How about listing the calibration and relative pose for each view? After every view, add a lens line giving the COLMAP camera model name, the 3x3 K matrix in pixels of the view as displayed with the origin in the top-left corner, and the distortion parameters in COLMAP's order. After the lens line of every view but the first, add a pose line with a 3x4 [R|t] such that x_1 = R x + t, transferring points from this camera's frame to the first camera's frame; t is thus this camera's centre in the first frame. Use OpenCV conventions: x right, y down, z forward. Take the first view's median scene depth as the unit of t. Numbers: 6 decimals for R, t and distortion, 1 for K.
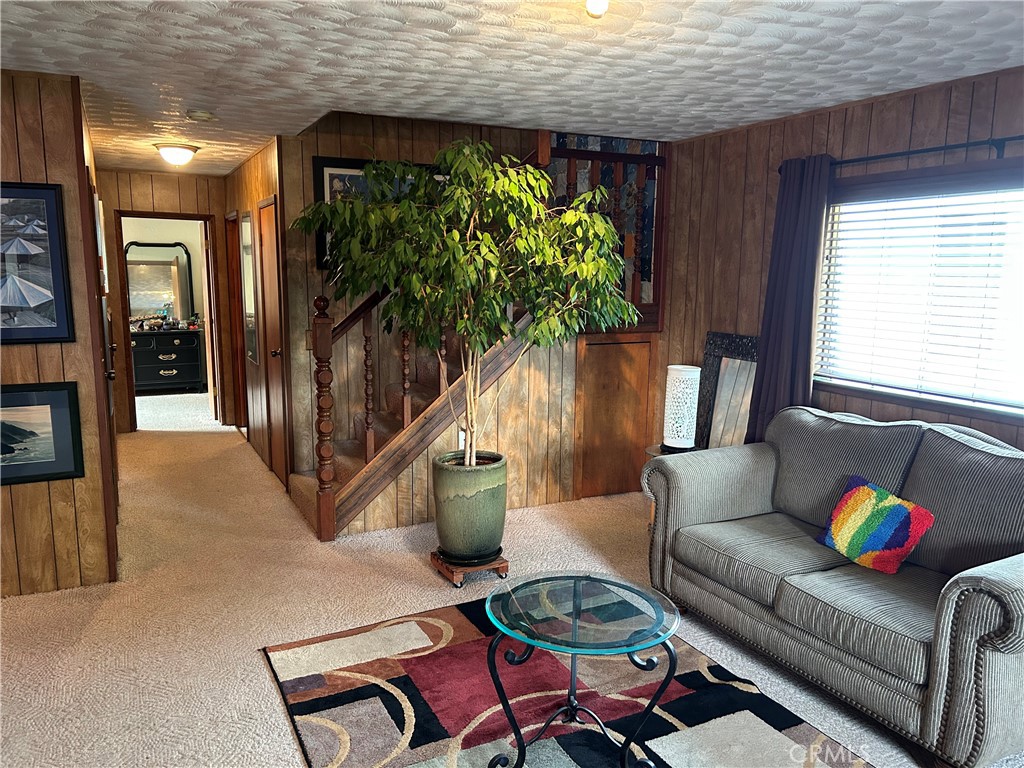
lens RADIAL K [[765.9, 0, 507.5], [0, 765.9, 393.1], [0, 0, 1]] dist [0.055087, -0.059672]
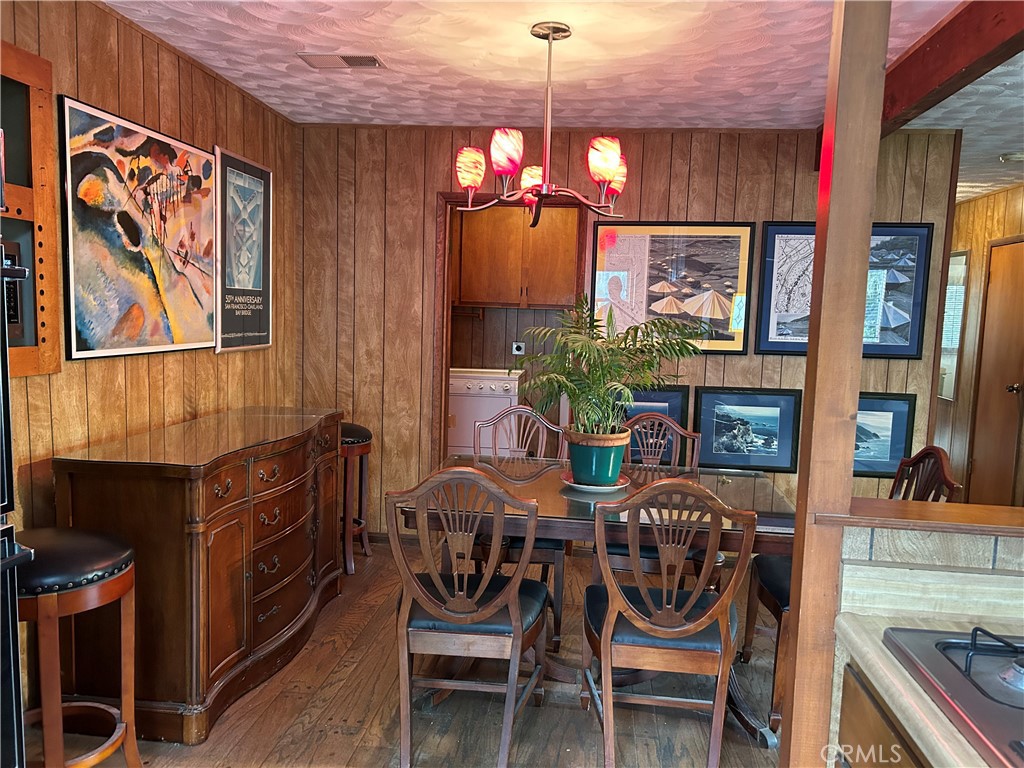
lens RADIAL K [[765.9, 0, 517.3], [0, 765.9, 387.2], [0, 0, 1]] dist [0.055087, -0.059672]
pose [[0.844362, 0.073421, -0.530718, -0.445689], [-0.110972, 0.993051, -0.039172, 0.083389], [0.524154, 0.091970, 0.846643, -0.266449]]
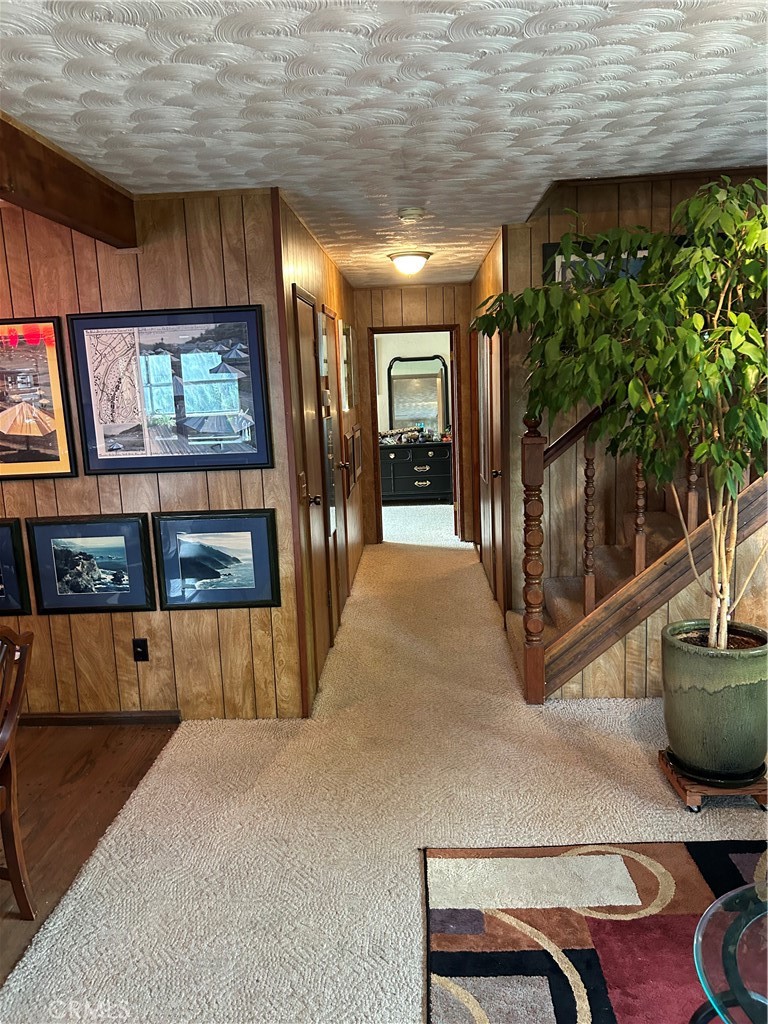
lens RADIAL K [[765.9, 0, 377.2], [0, 765.9, 504.7], [0, 0, 1]] dist [0.055087, -0.059672]
pose [[0.868136, 0.034740, -0.495108, 0.028808], [-0.029084, 0.999394, 0.019127, -0.041493], [0.495473, -0.002205, 0.868621, 0.230546]]
